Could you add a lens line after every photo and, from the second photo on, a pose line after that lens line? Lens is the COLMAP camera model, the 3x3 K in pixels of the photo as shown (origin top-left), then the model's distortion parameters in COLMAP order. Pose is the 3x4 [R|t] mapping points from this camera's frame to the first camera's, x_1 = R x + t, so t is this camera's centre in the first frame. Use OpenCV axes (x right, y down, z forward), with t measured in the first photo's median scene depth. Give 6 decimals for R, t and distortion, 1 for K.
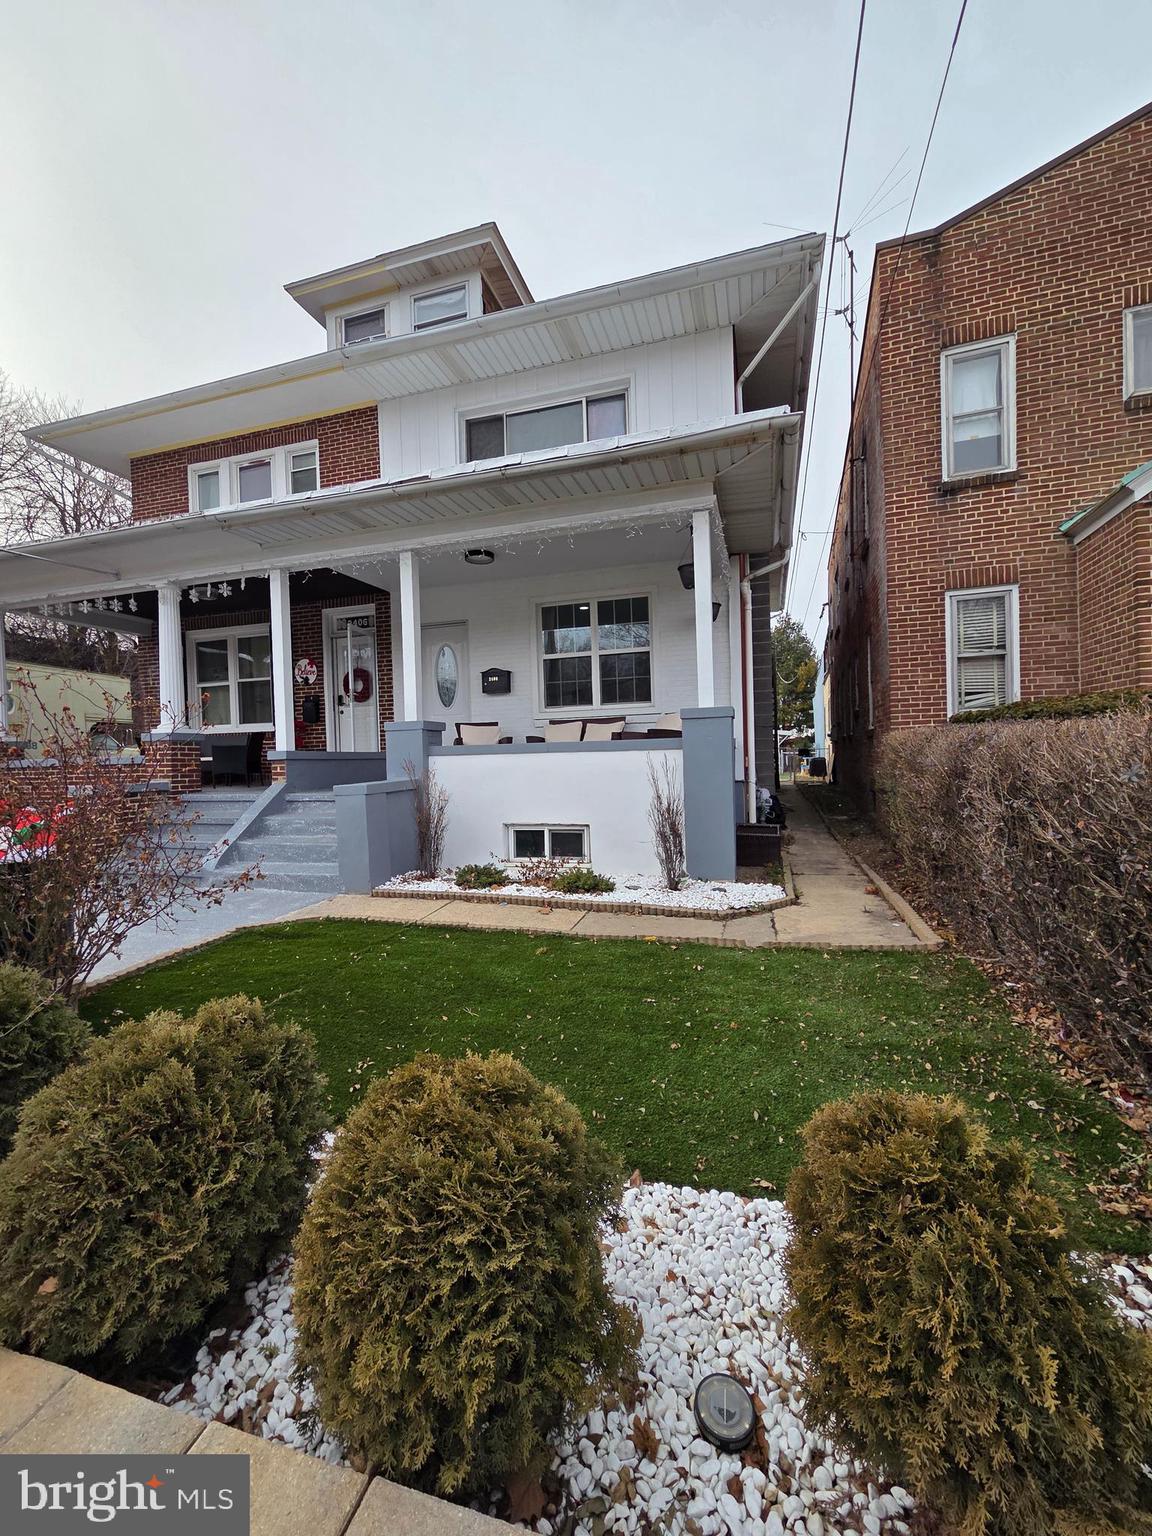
lens RADIAL K [[625.8, 0, 575.7], [0, 625.8, 761.0], [0, 0, 1]] dist [0.001451, 0.000533]
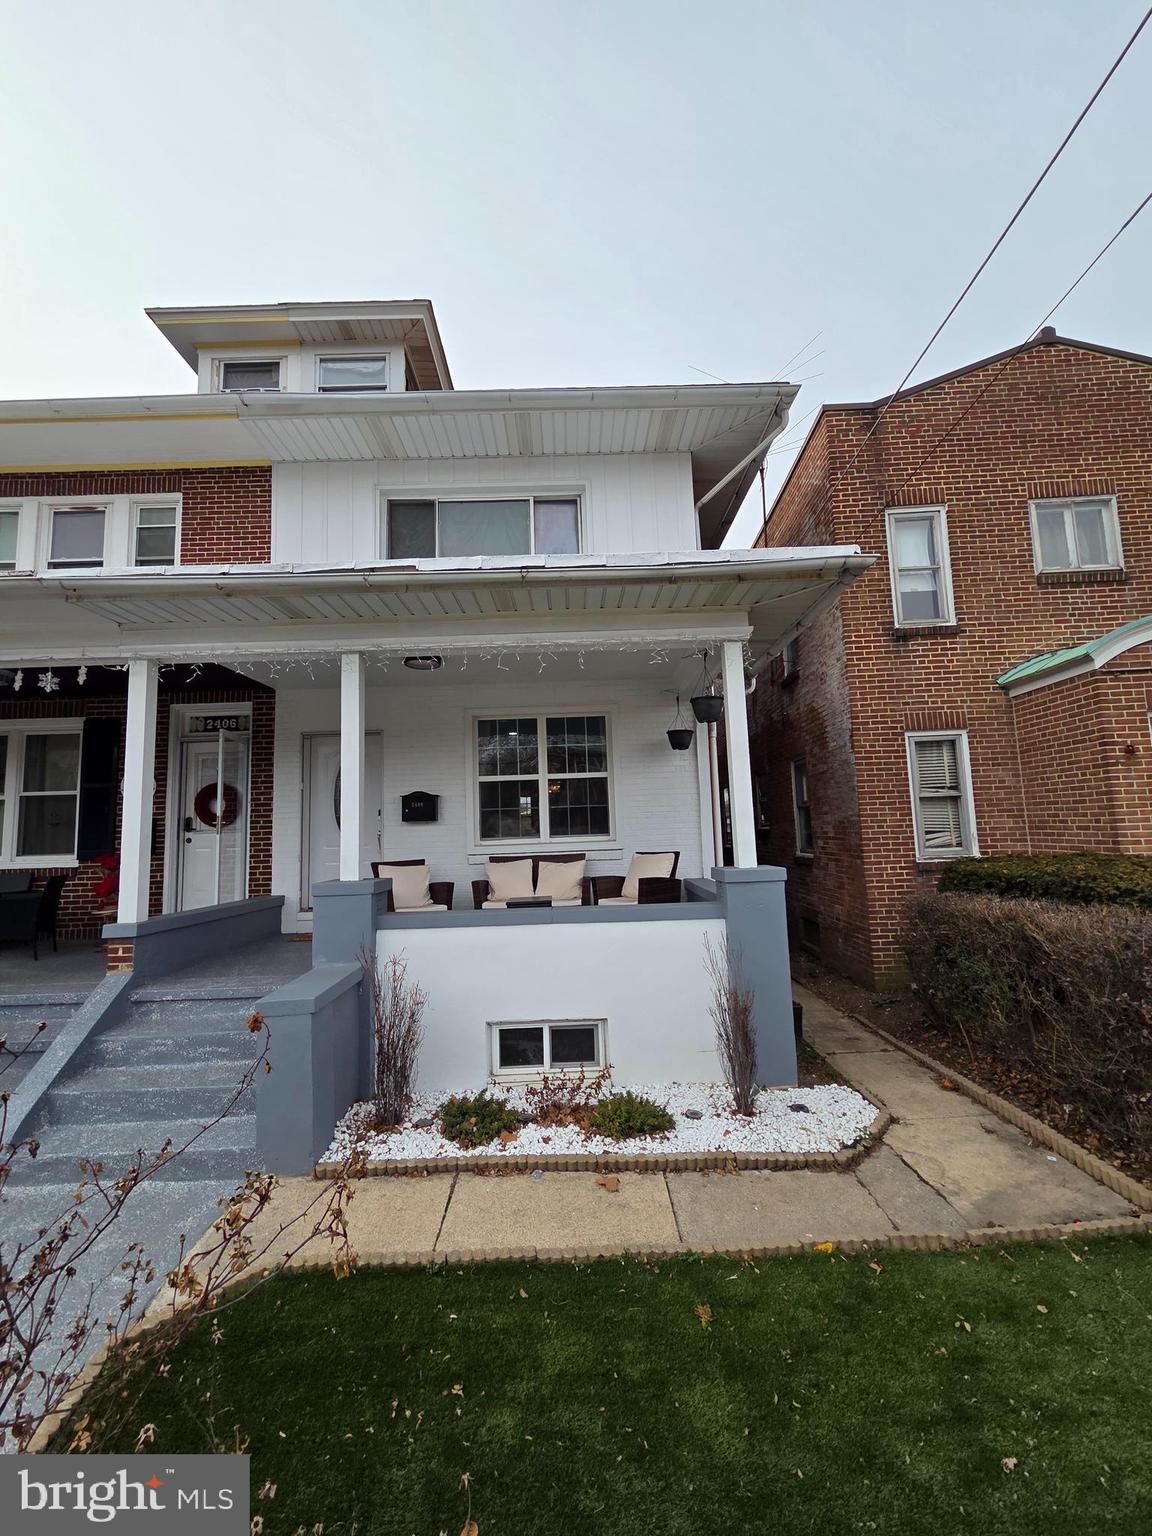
lens RADIAL K [[625.8, 0, 575.7], [0, 625.8, 761.0], [0, 0, 1]] dist [0.001451, 0.000533]
pose [[0.955670, 0.030144, 0.292894, -0.214411], [0.009197, 0.991204, -0.132021, -0.095602], [-0.294297, 0.128862, 0.946987, 0.203586]]
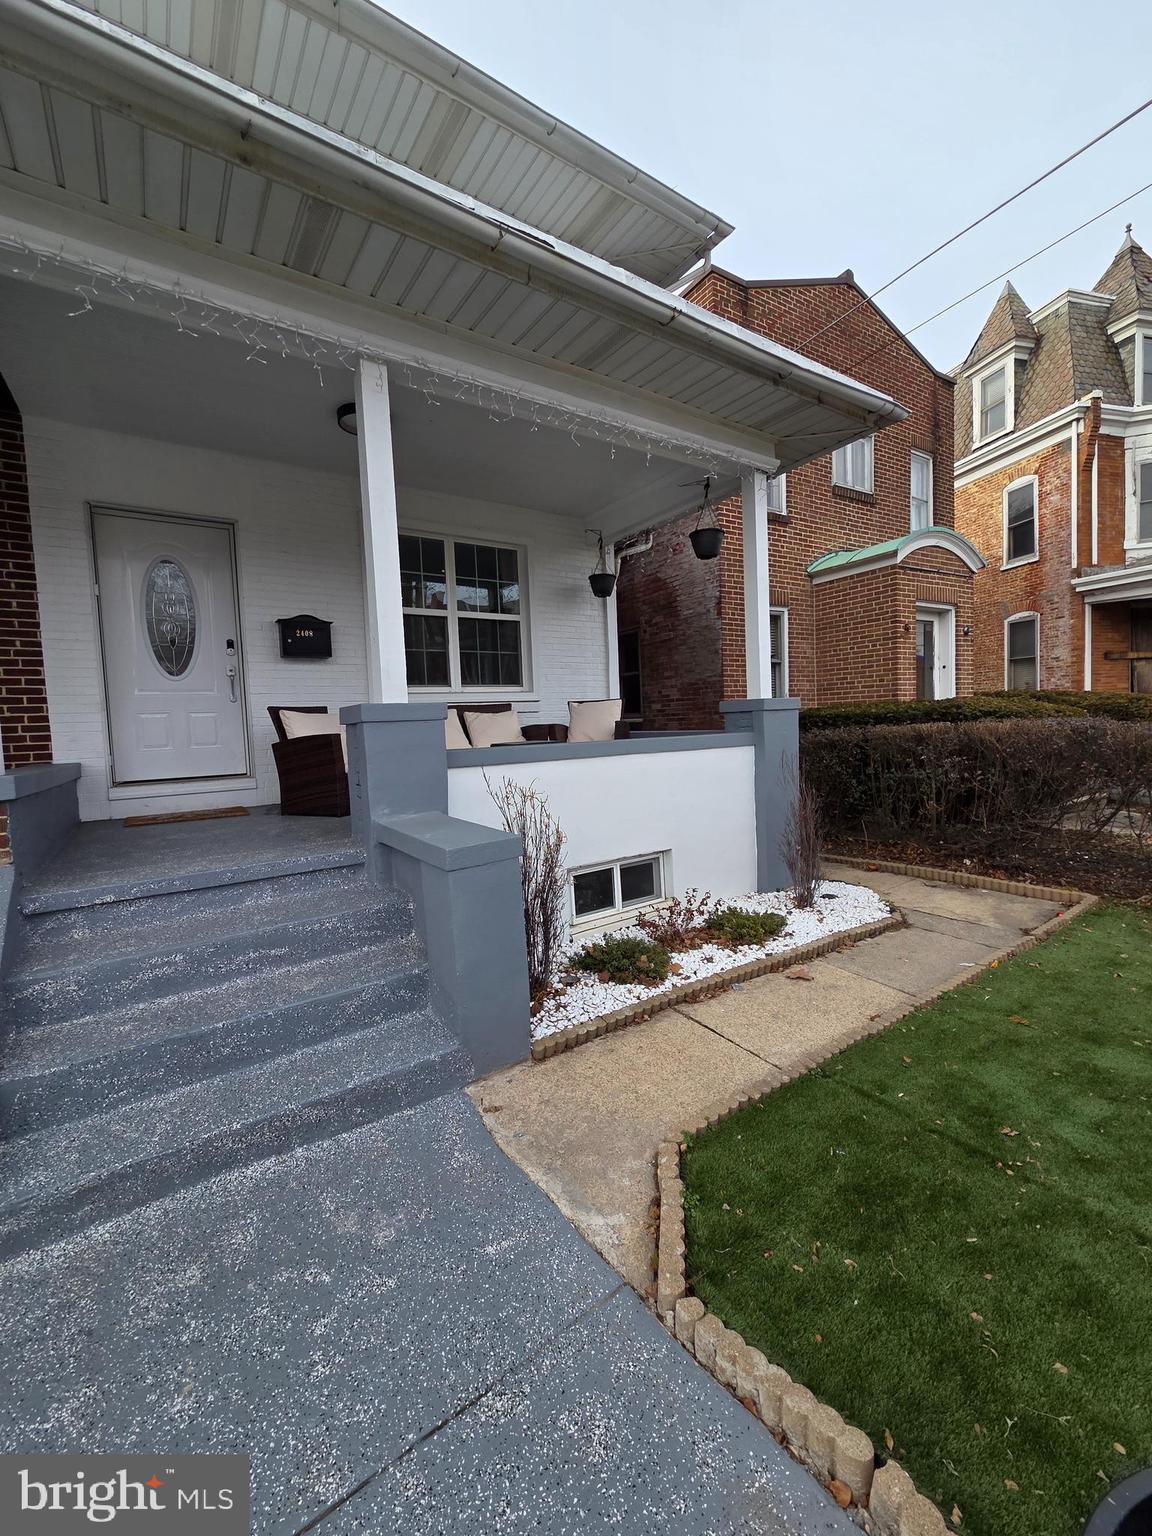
lens RADIAL K [[625.8, 0, 575.7], [0, 625.8, 761.0], [0, 0, 1]] dist [0.001451, 0.000533]
pose [[0.627316, -0.043211, 0.777565, -0.534732], [0.030922, 0.999054, 0.030572, -0.025484], [-0.778151, 0.004866, 0.628059, 0.527615]]
